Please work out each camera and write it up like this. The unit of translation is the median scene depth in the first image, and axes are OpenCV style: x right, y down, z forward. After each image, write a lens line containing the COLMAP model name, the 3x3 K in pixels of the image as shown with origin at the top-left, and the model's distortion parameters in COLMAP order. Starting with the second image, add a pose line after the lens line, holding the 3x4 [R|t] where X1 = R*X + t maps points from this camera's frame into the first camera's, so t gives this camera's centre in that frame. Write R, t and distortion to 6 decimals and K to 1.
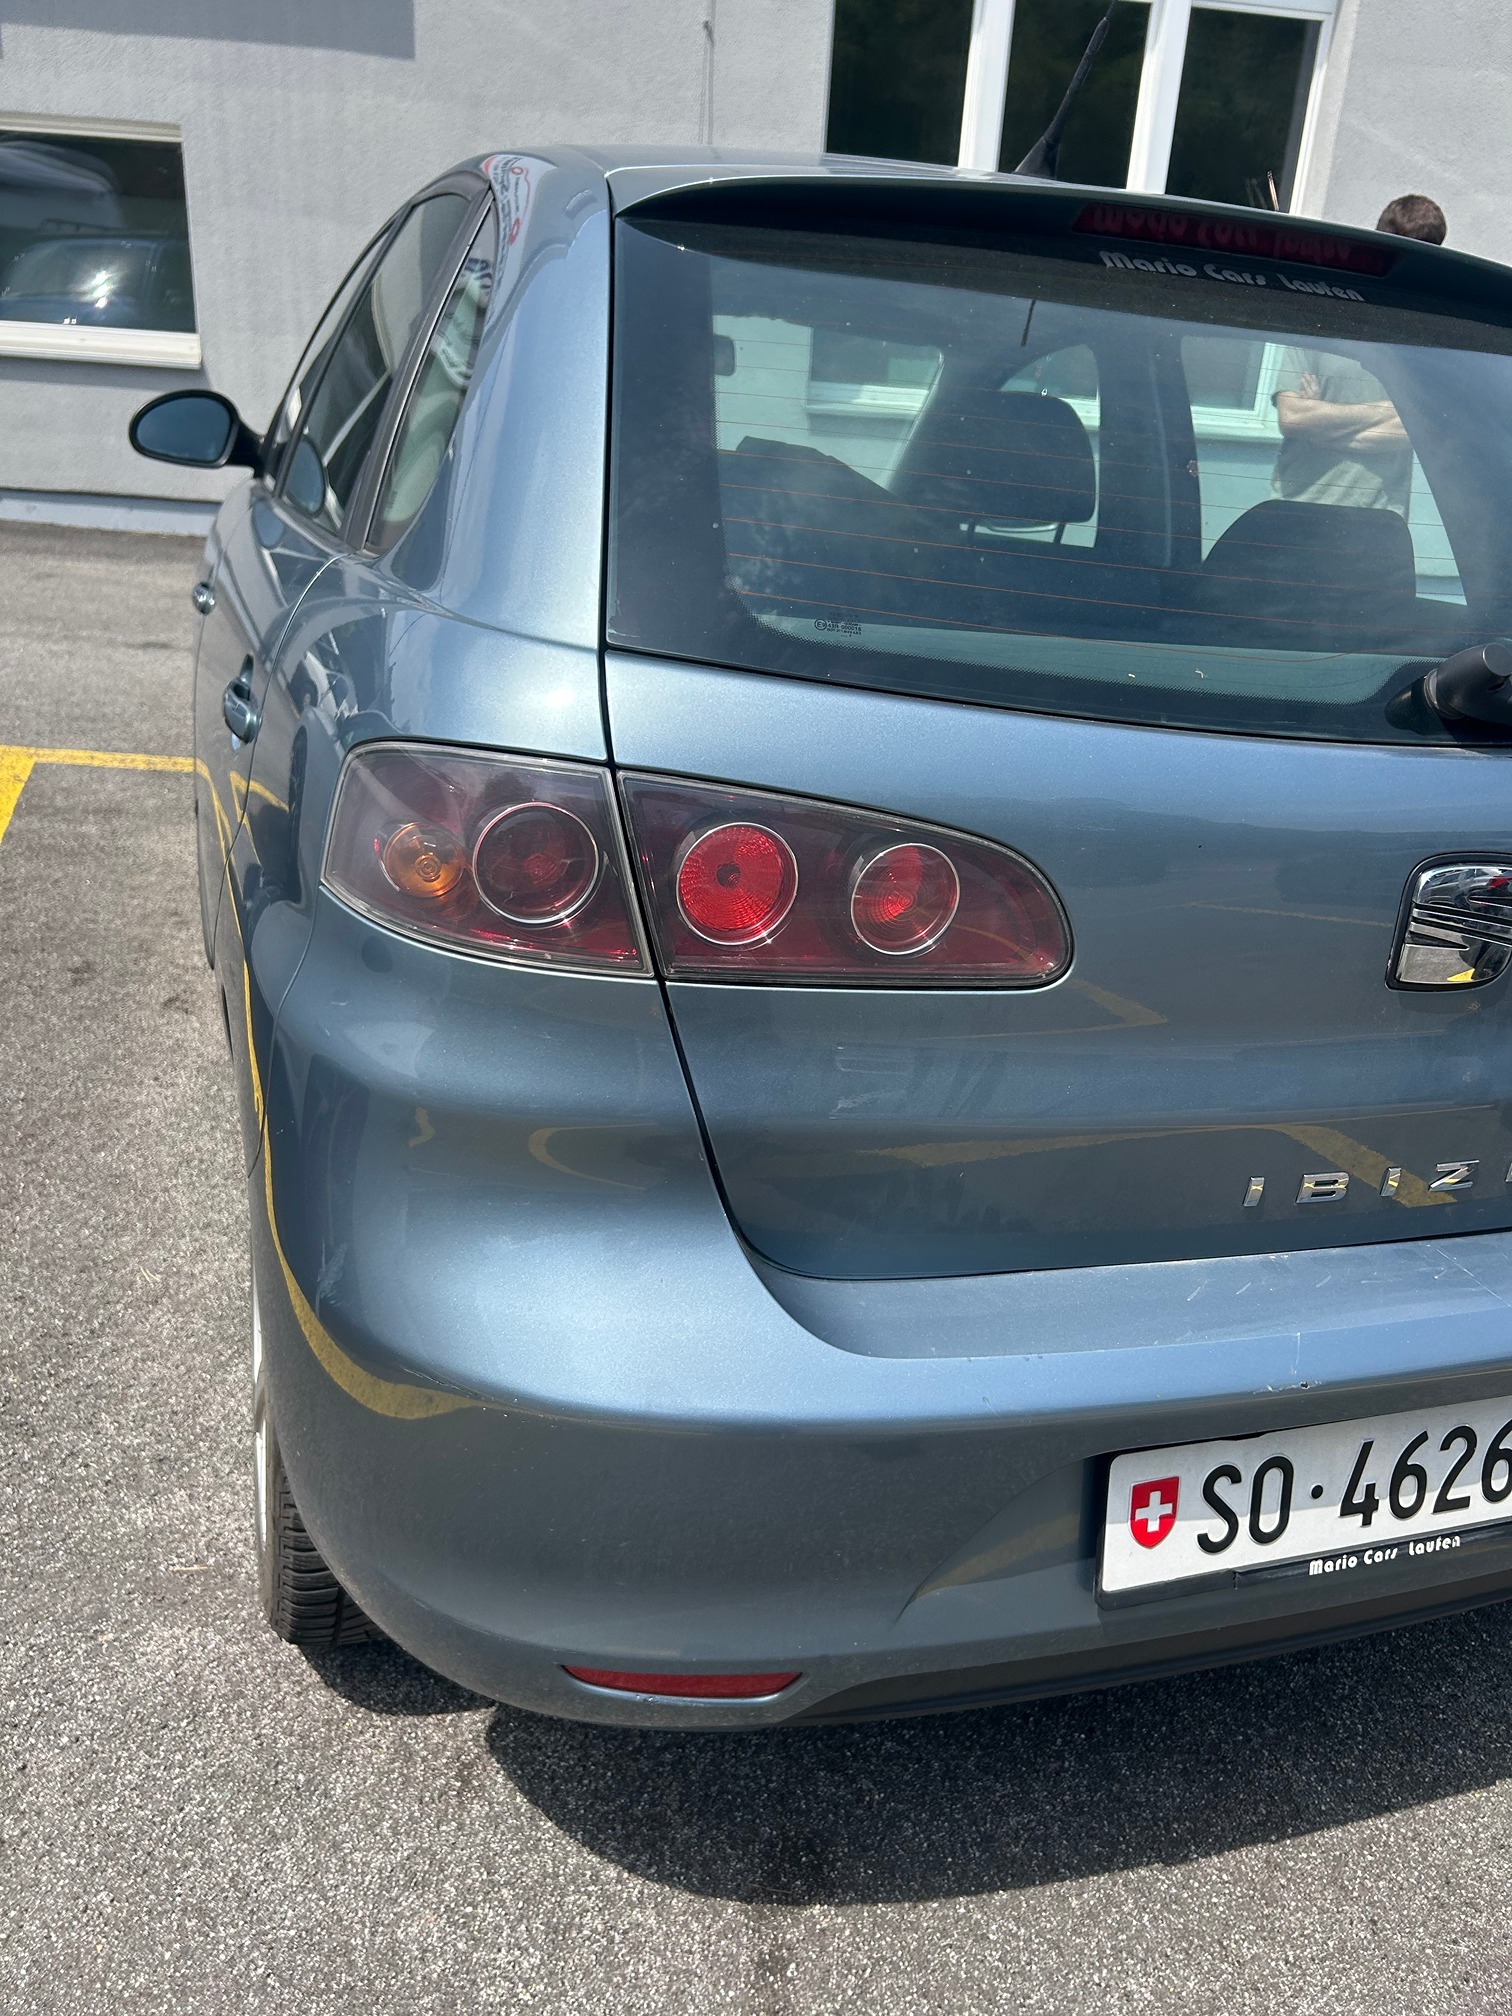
lens RADIAL K [[1555.5, 0, 757.5], [0, 1555.5, 1031.6], [0, 0, 1]] dist [0.004360, -0.008456]
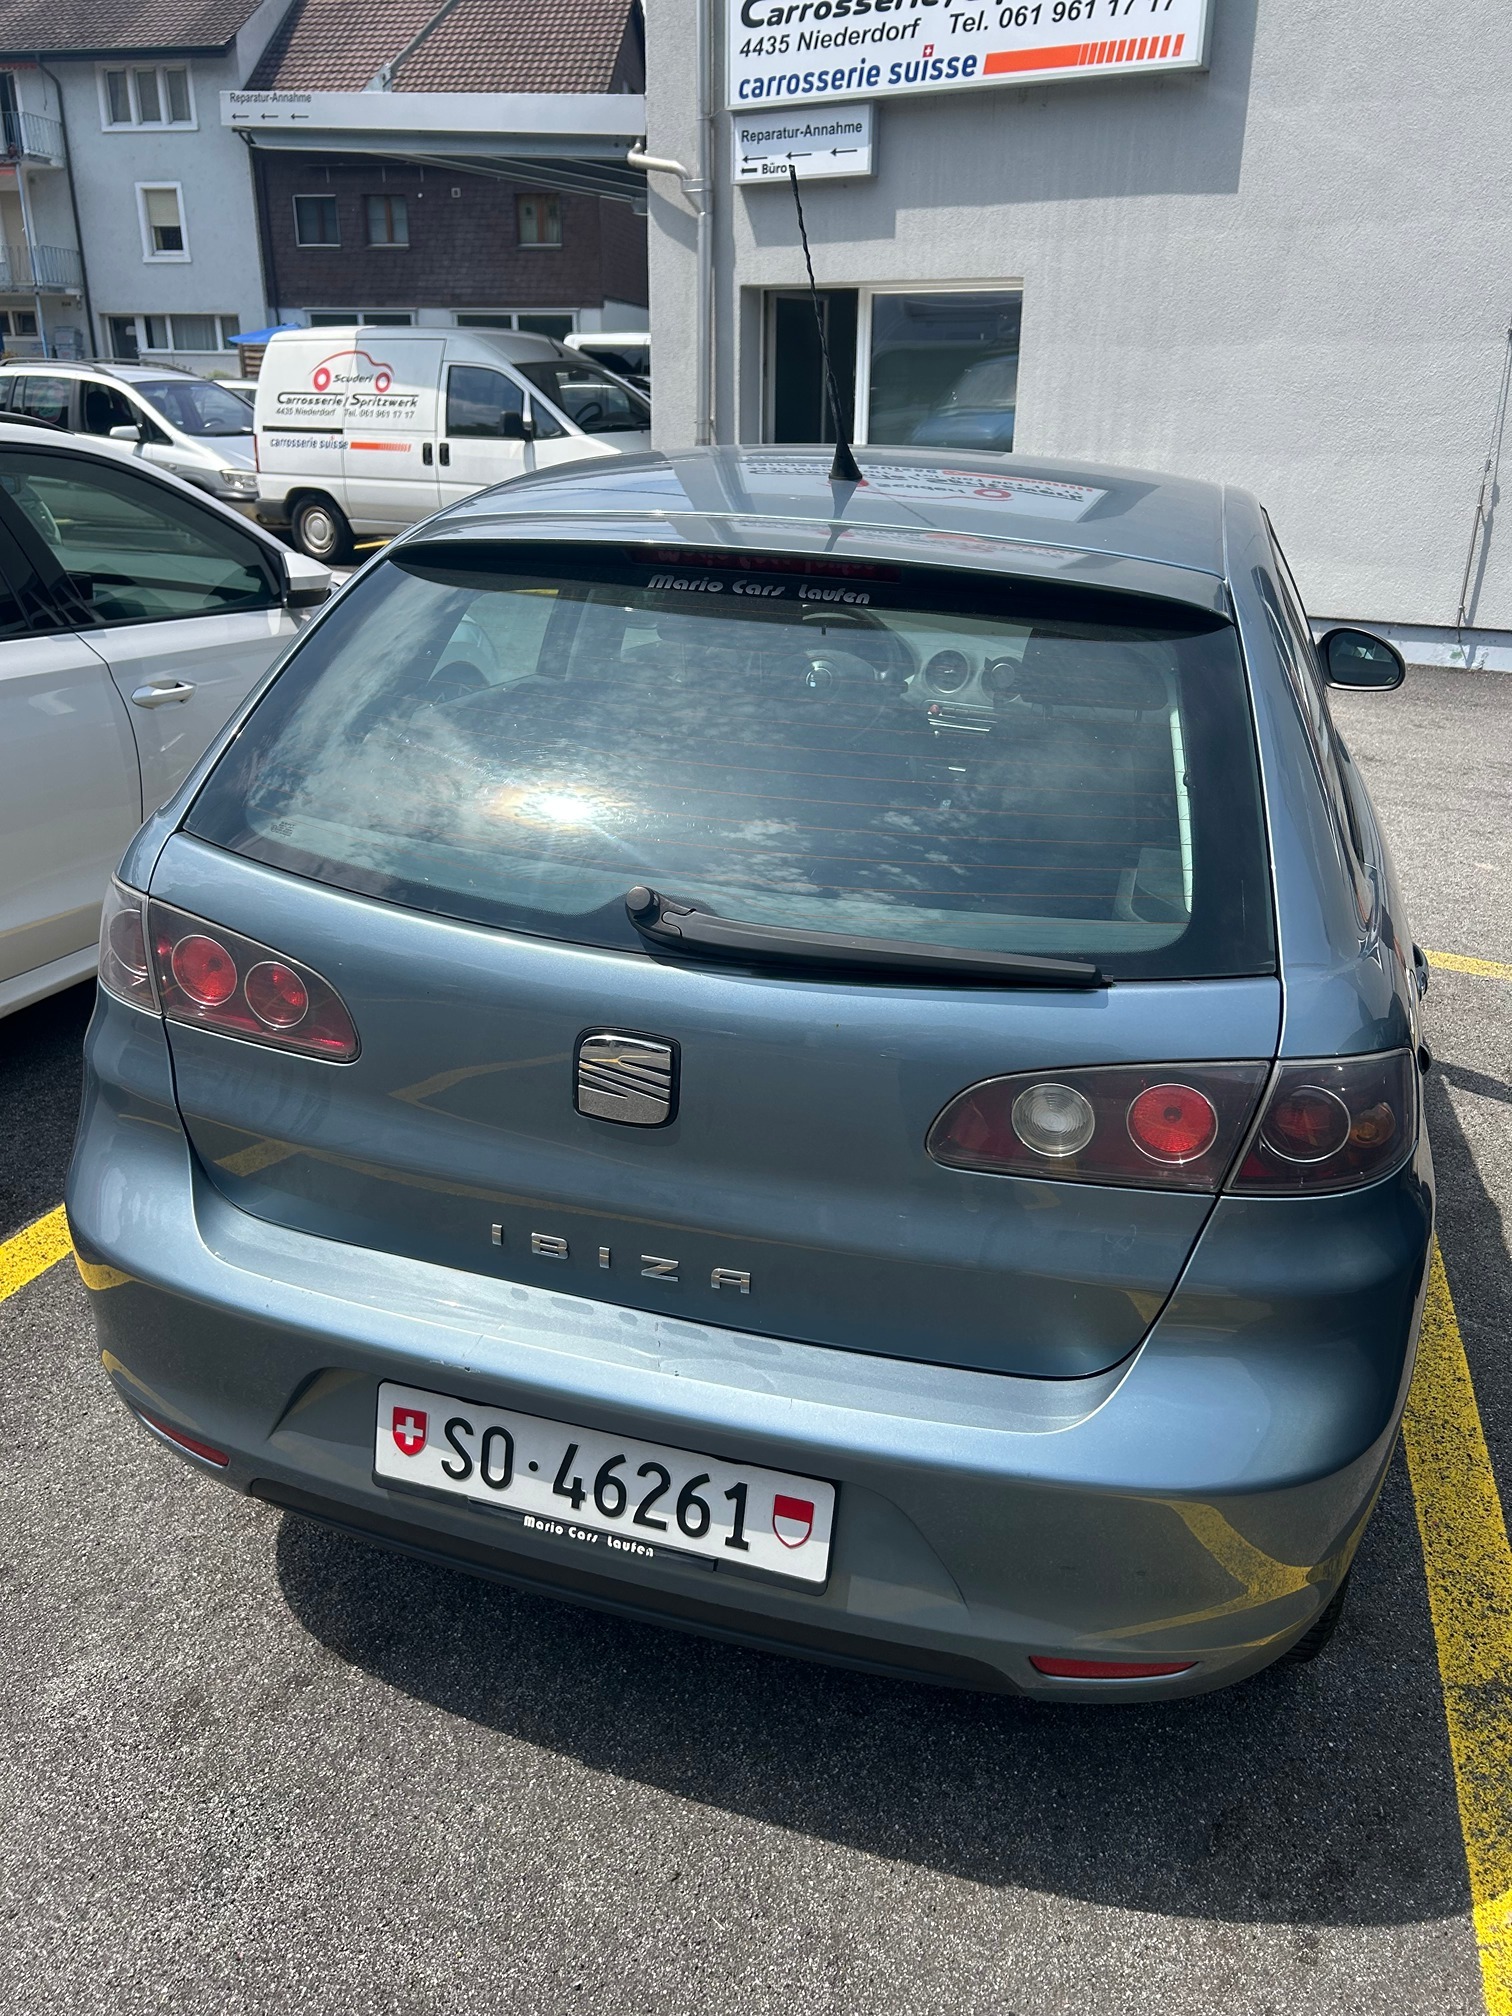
lens RADIAL K [[1544.7, 0, 756.0], [0, 1544.7, 1008.0], [0, 0, 1]] dist [0.048461, -0.070855]
pose [[0.808177, 0.162646, -0.566036, 1.181545], [-0.188321, 0.982018, 0.013292, -0.154364], [0.558019, 0.095854, 0.824274, -0.066799]]
